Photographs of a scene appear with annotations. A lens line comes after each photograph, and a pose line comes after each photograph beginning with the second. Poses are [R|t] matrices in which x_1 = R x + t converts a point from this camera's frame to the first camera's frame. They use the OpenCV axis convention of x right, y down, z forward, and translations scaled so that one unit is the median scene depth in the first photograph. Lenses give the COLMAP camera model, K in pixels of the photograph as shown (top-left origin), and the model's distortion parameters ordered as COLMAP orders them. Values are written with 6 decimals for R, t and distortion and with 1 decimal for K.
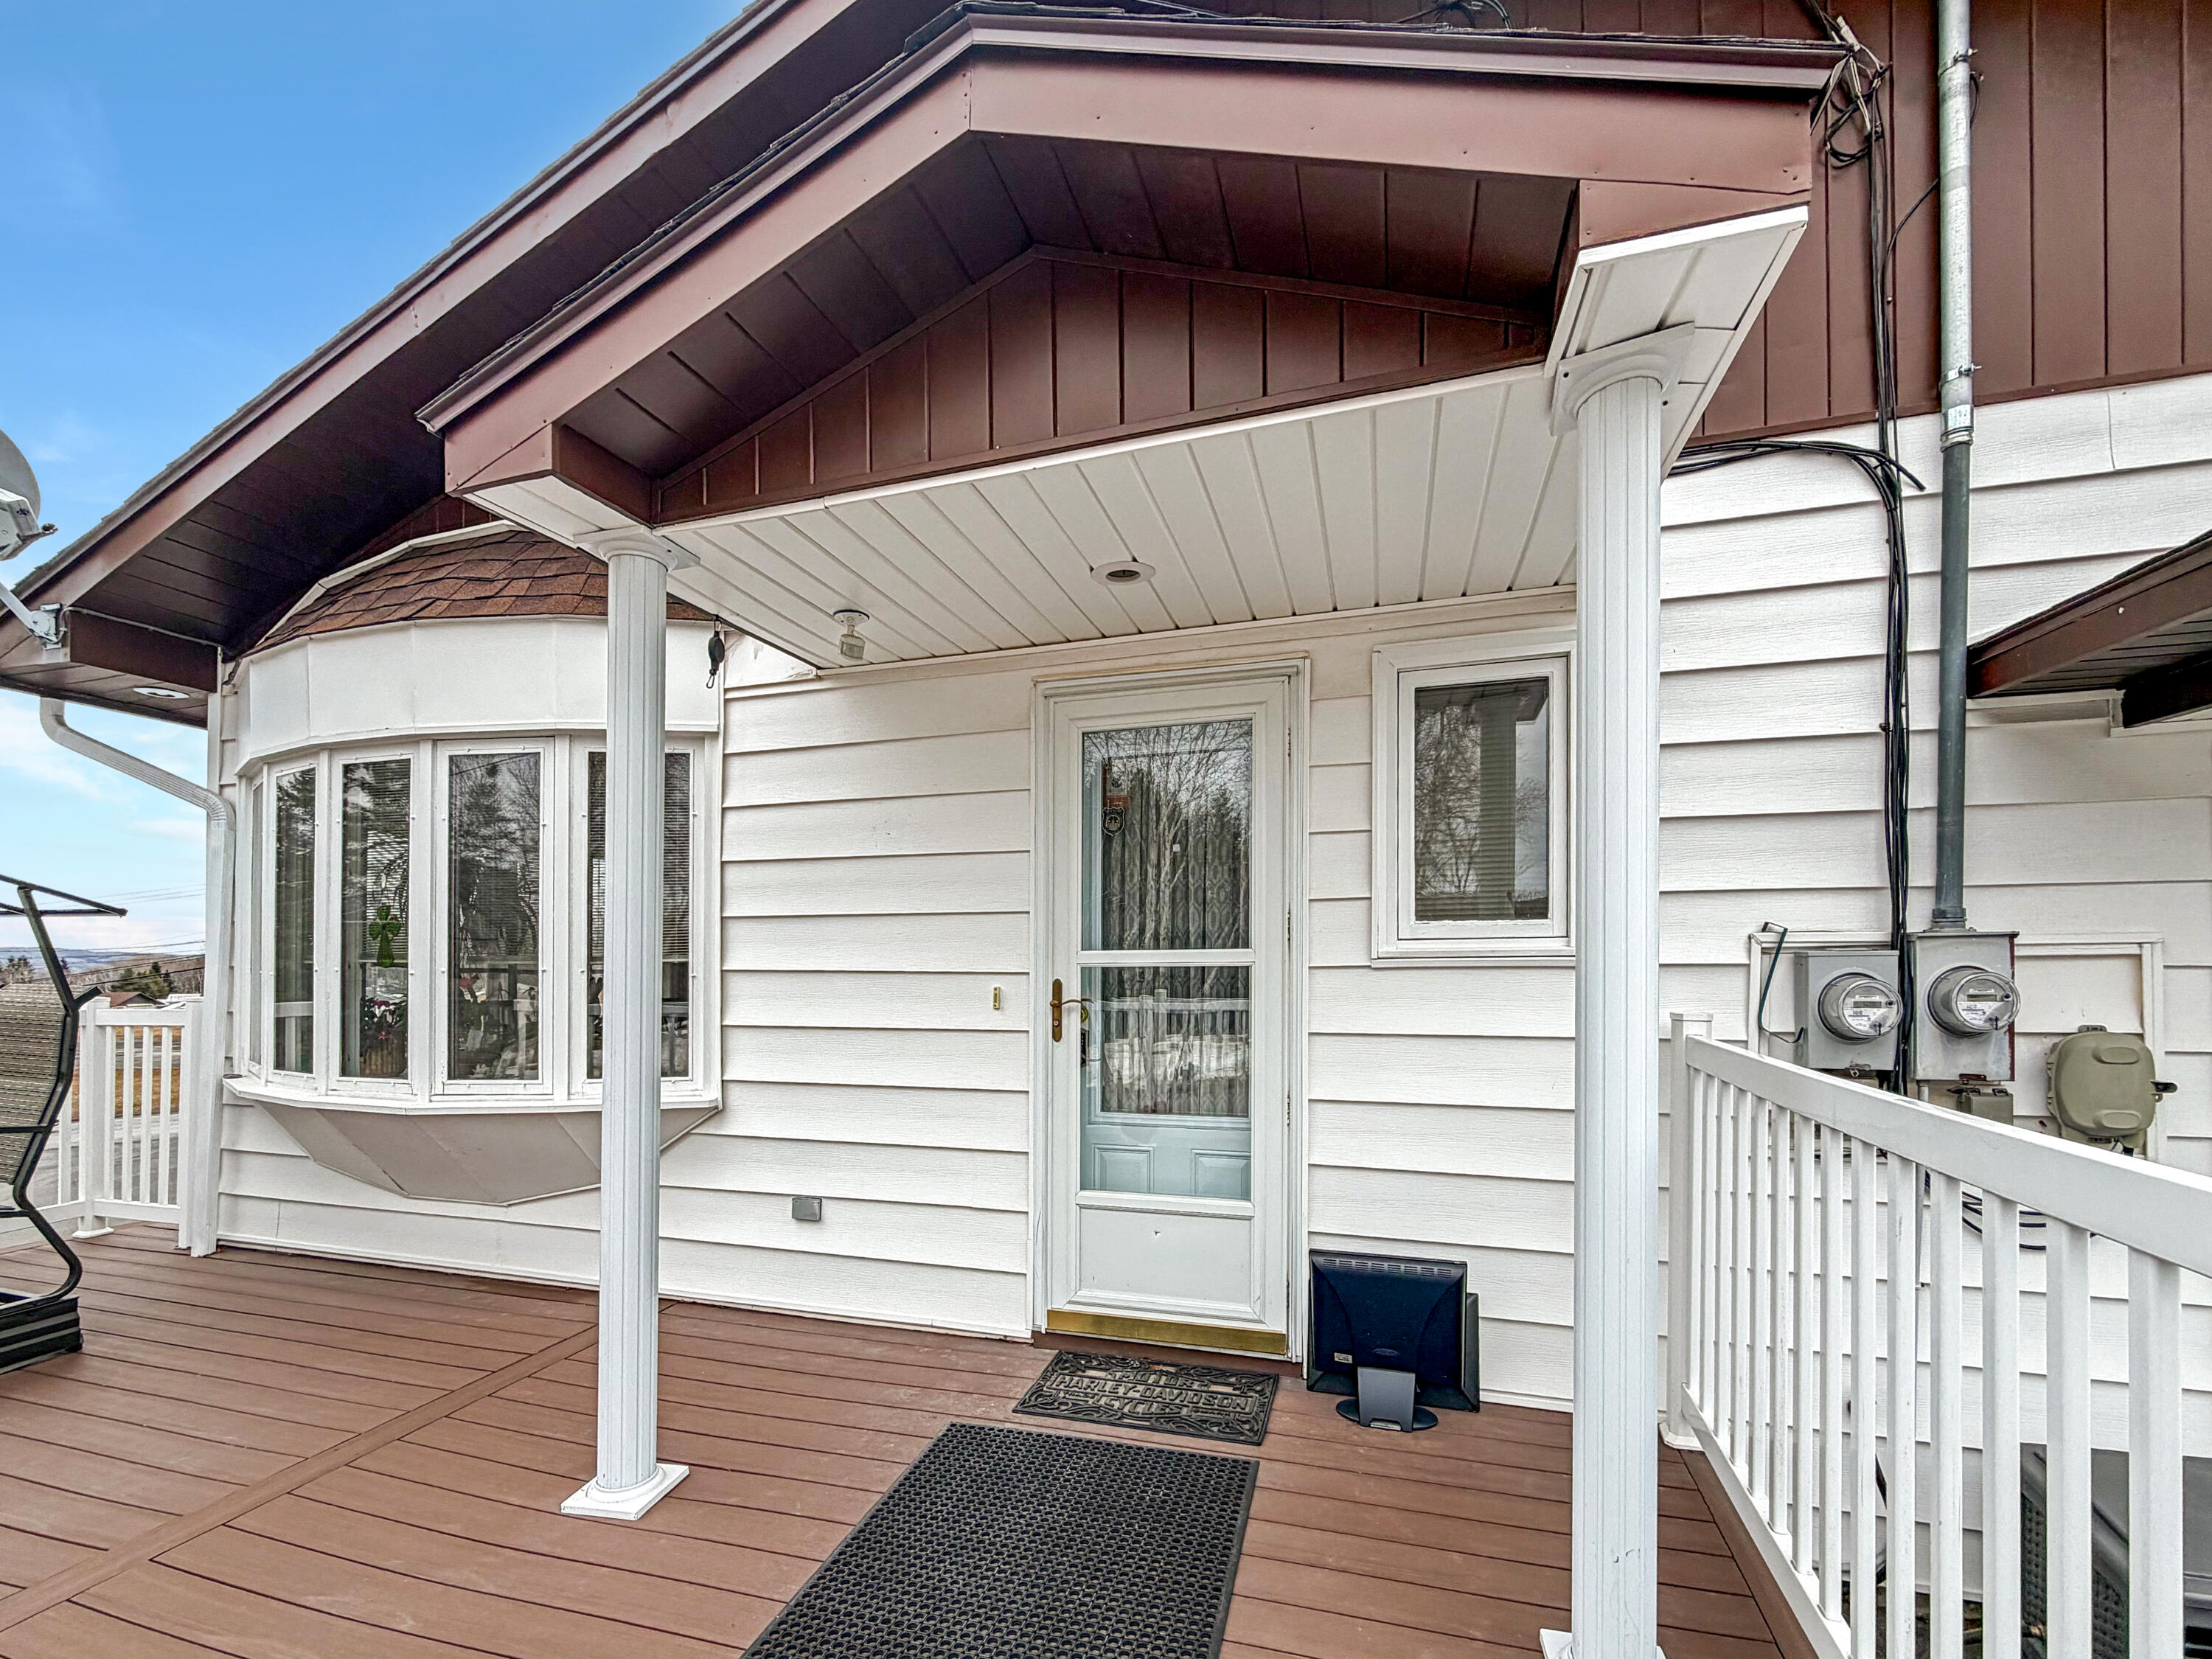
lens RADIAL K [[970.1, 0, 1097.8], [0, 970.1, 950.1], [0, 0, 1]] dist [-0.004426, -0.000428]
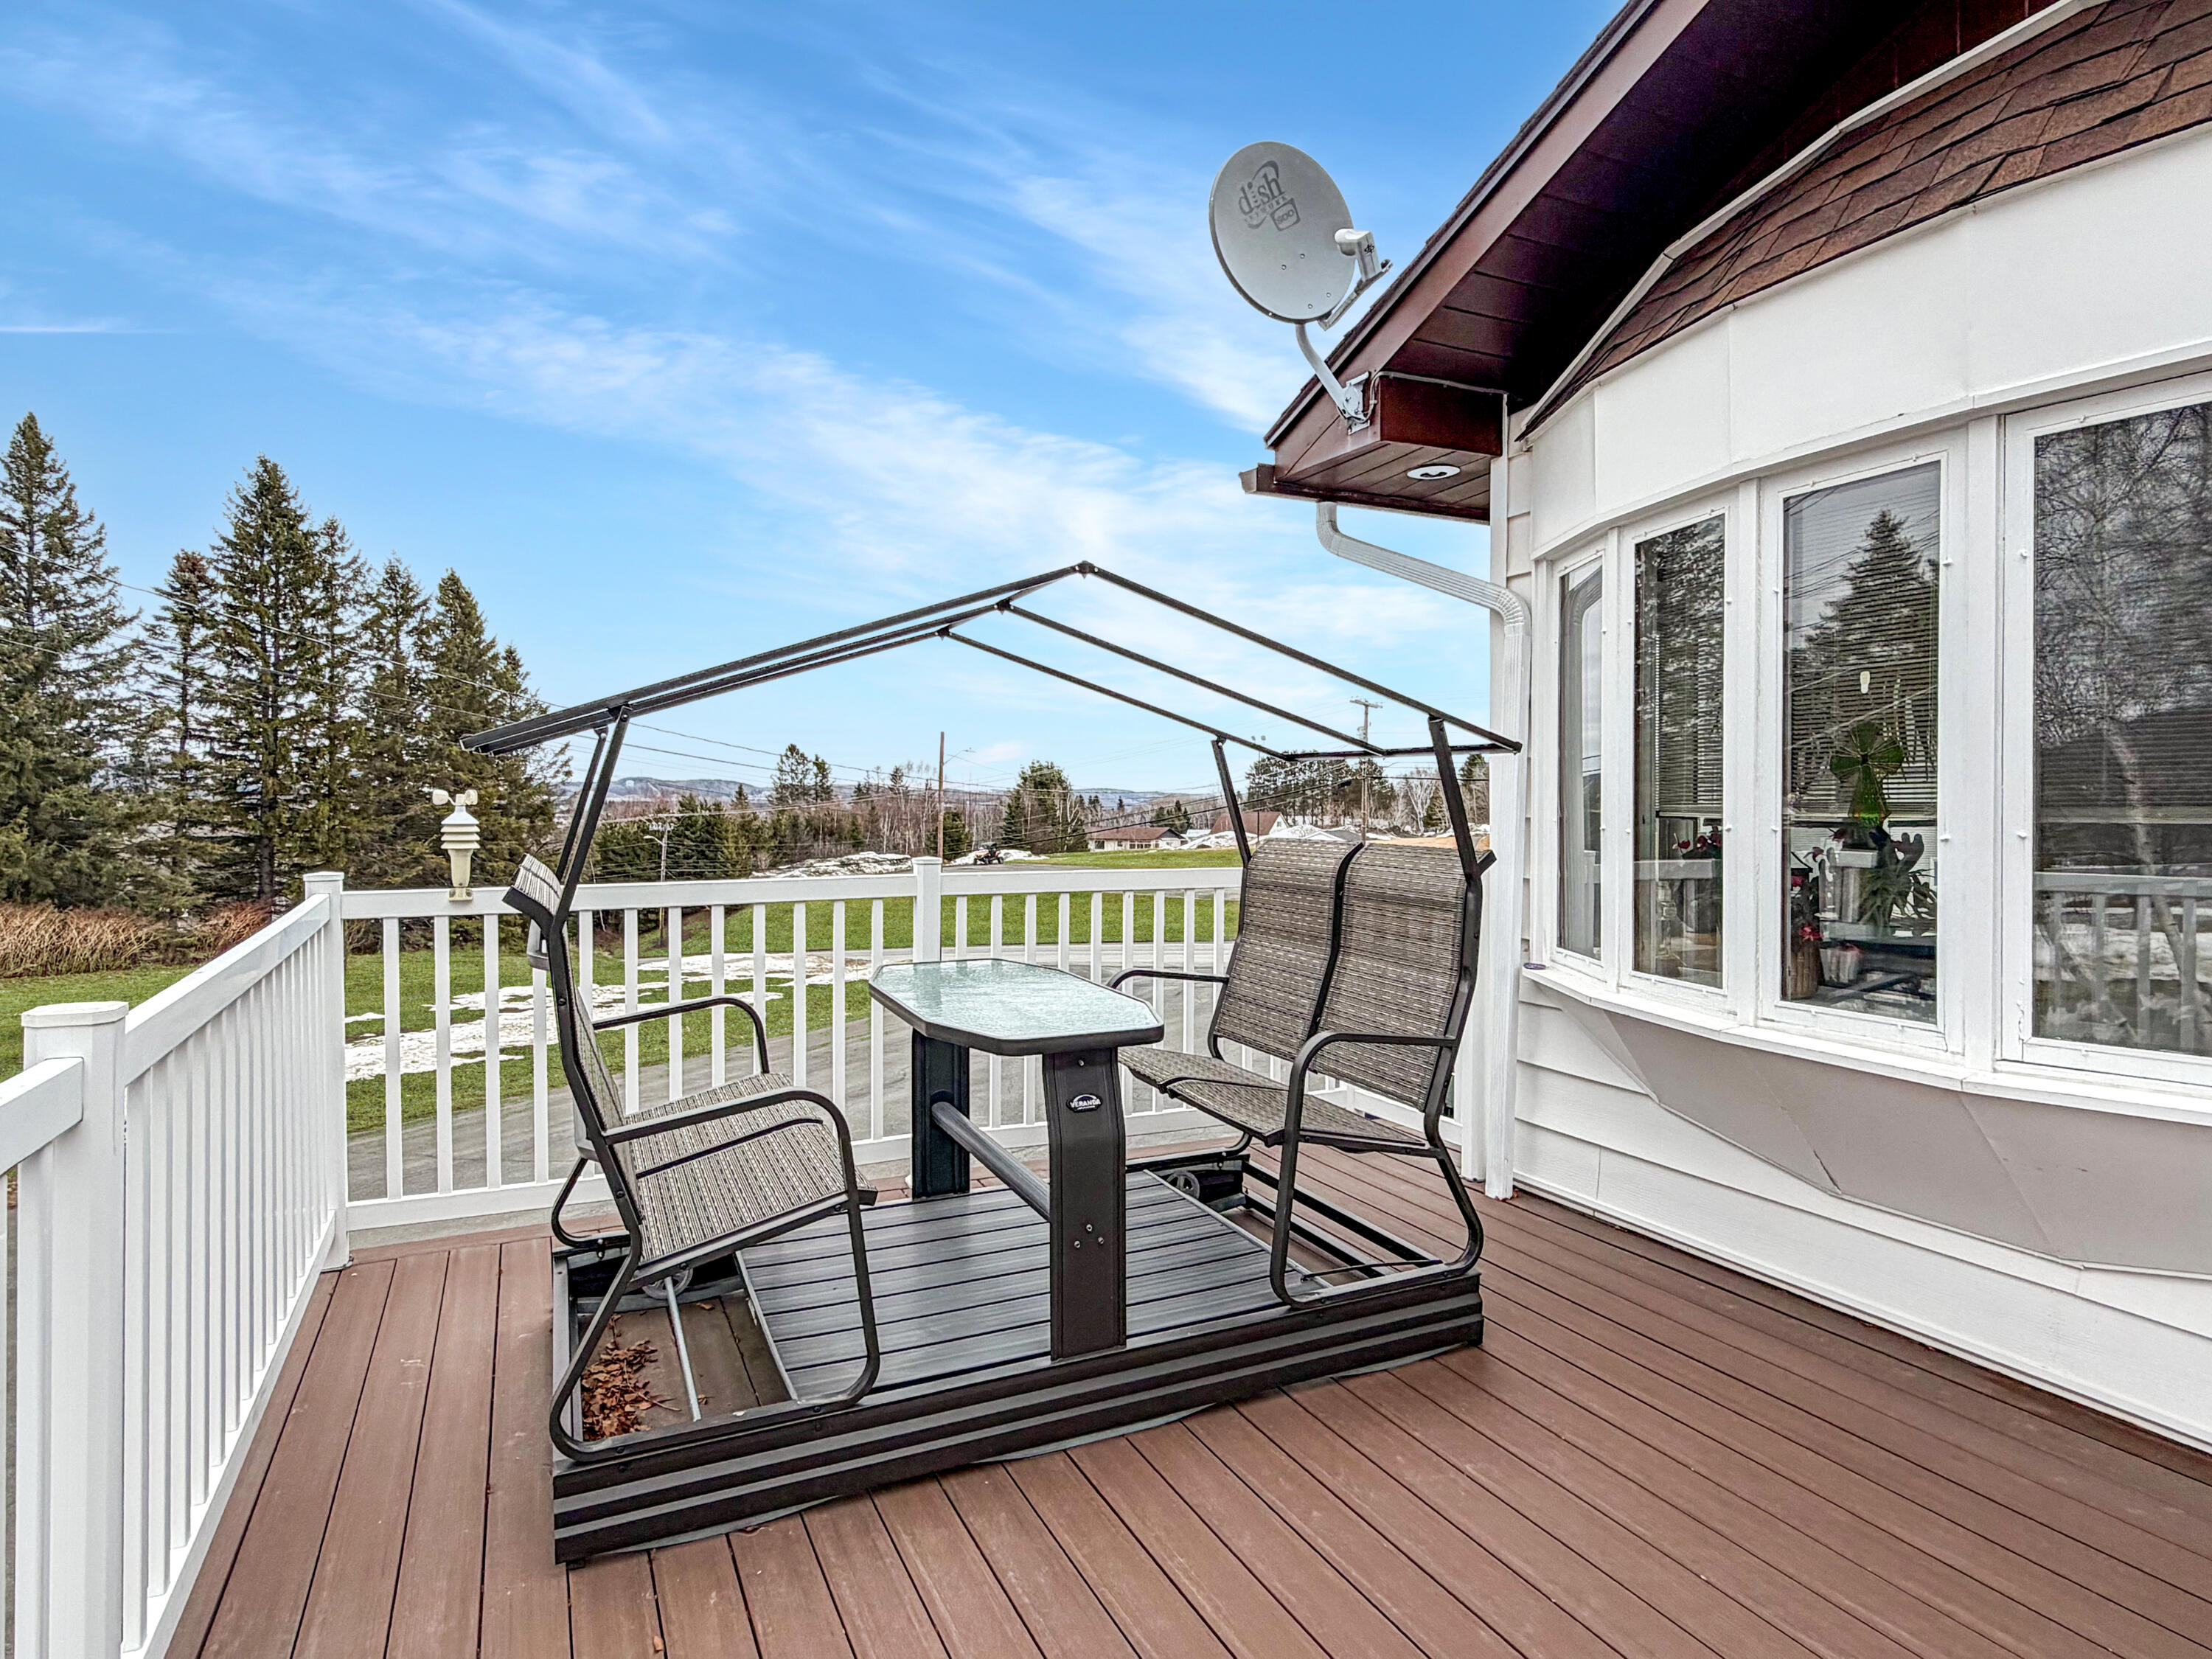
lens RADIAL K [[1210.6, 0, 1104.9], [0, 1210.6, 792.5], [0, 0, 1]] dist [-0.003629, -0.001617]
pose [[0.672725, -0.007140, -0.739858, -0.474848], [0.012438, 0.999921, 0.001660, -0.009469], [0.739788, -0.010319, 0.672761, 0.146358]]
